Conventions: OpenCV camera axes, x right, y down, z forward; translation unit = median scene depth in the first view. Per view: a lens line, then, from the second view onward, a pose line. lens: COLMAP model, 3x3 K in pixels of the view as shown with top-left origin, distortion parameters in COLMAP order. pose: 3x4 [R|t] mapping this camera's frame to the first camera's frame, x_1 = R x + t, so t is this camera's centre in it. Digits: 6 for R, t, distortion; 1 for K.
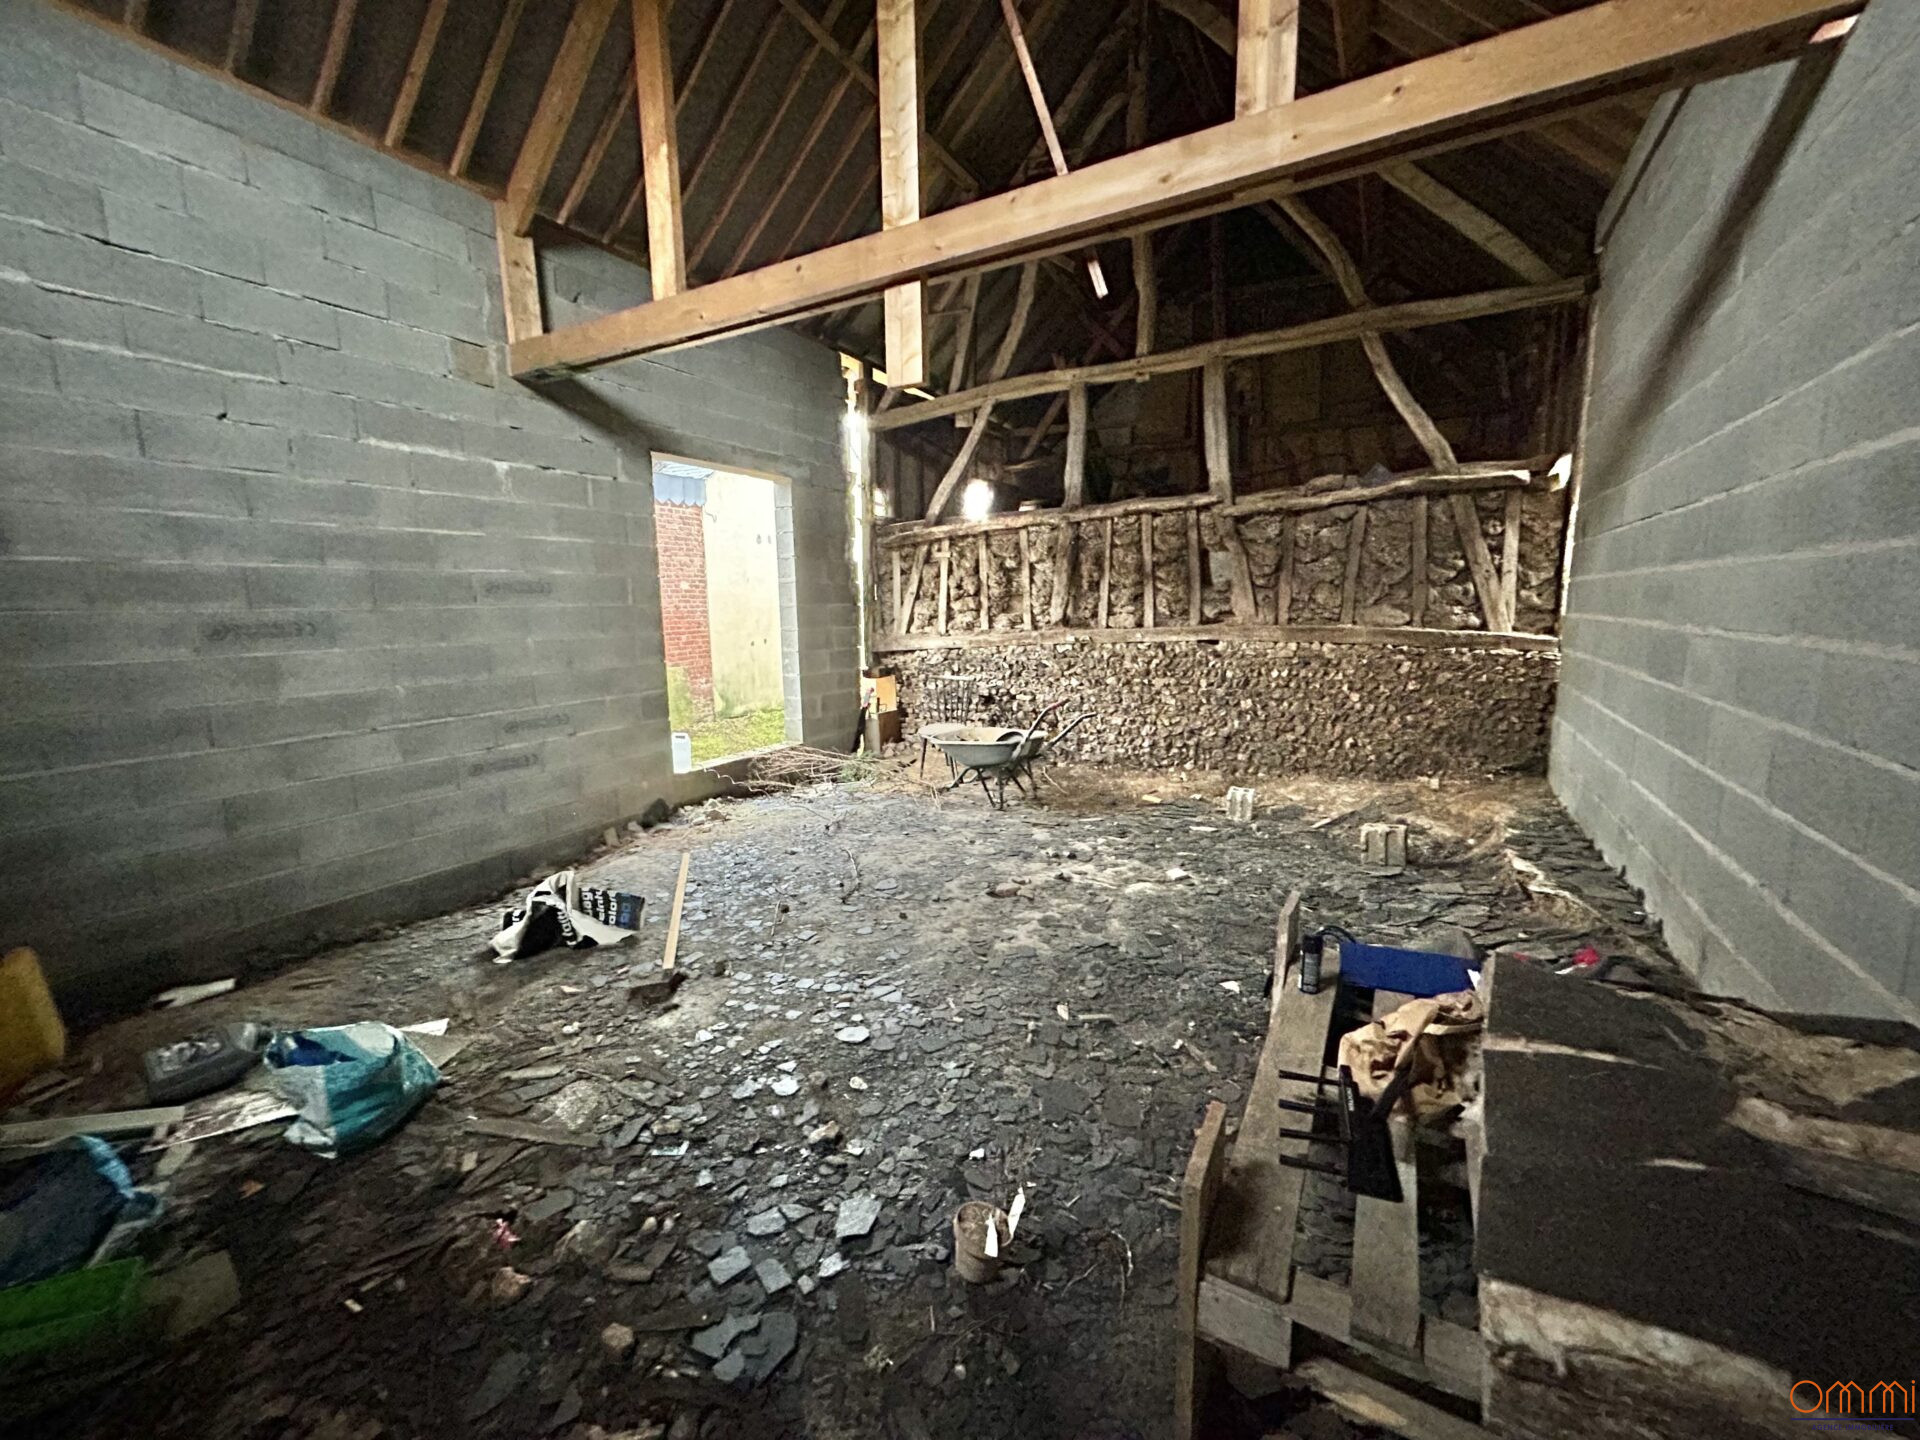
lens RADIAL K [[768.4, 0, 961.5], [0, 768.4, 721.7], [0, 0, 1]] dist [-0.001835, 0.000207]
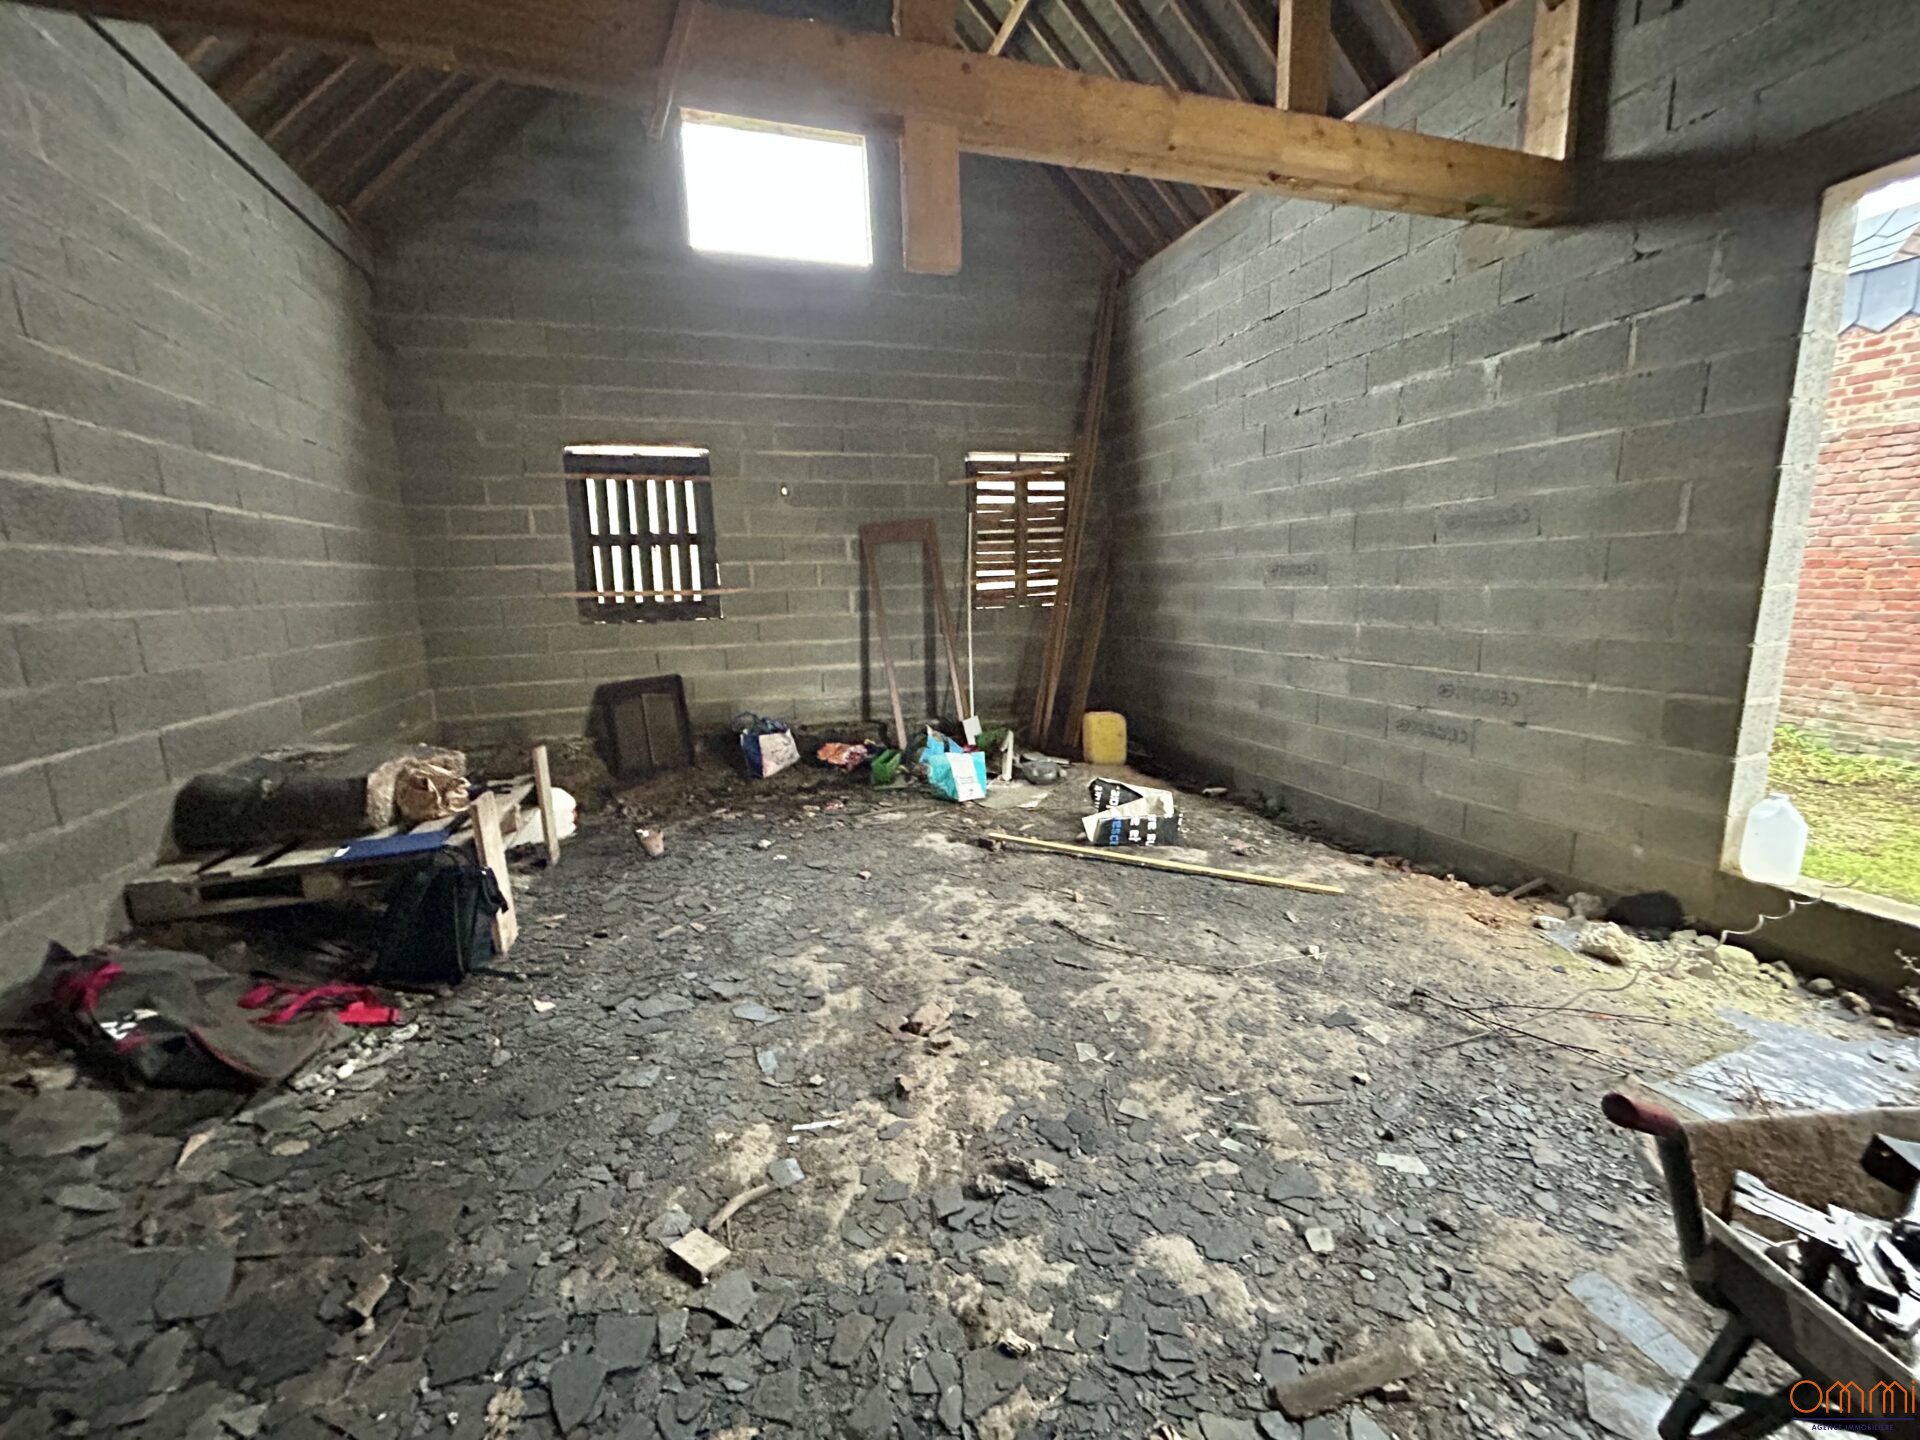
lens RADIAL K [[768.4, 0, 961.5], [0, 768.4, 721.7], [0, 0, 1]] dist [-0.001835, 0.000207]
pose [[-0.672349, 0.163063, -0.722051, 0.395369], [-0.079384, 0.953927, 0.289348, -0.166959], [0.735965, 0.251862, -0.628427, 1.187680]]
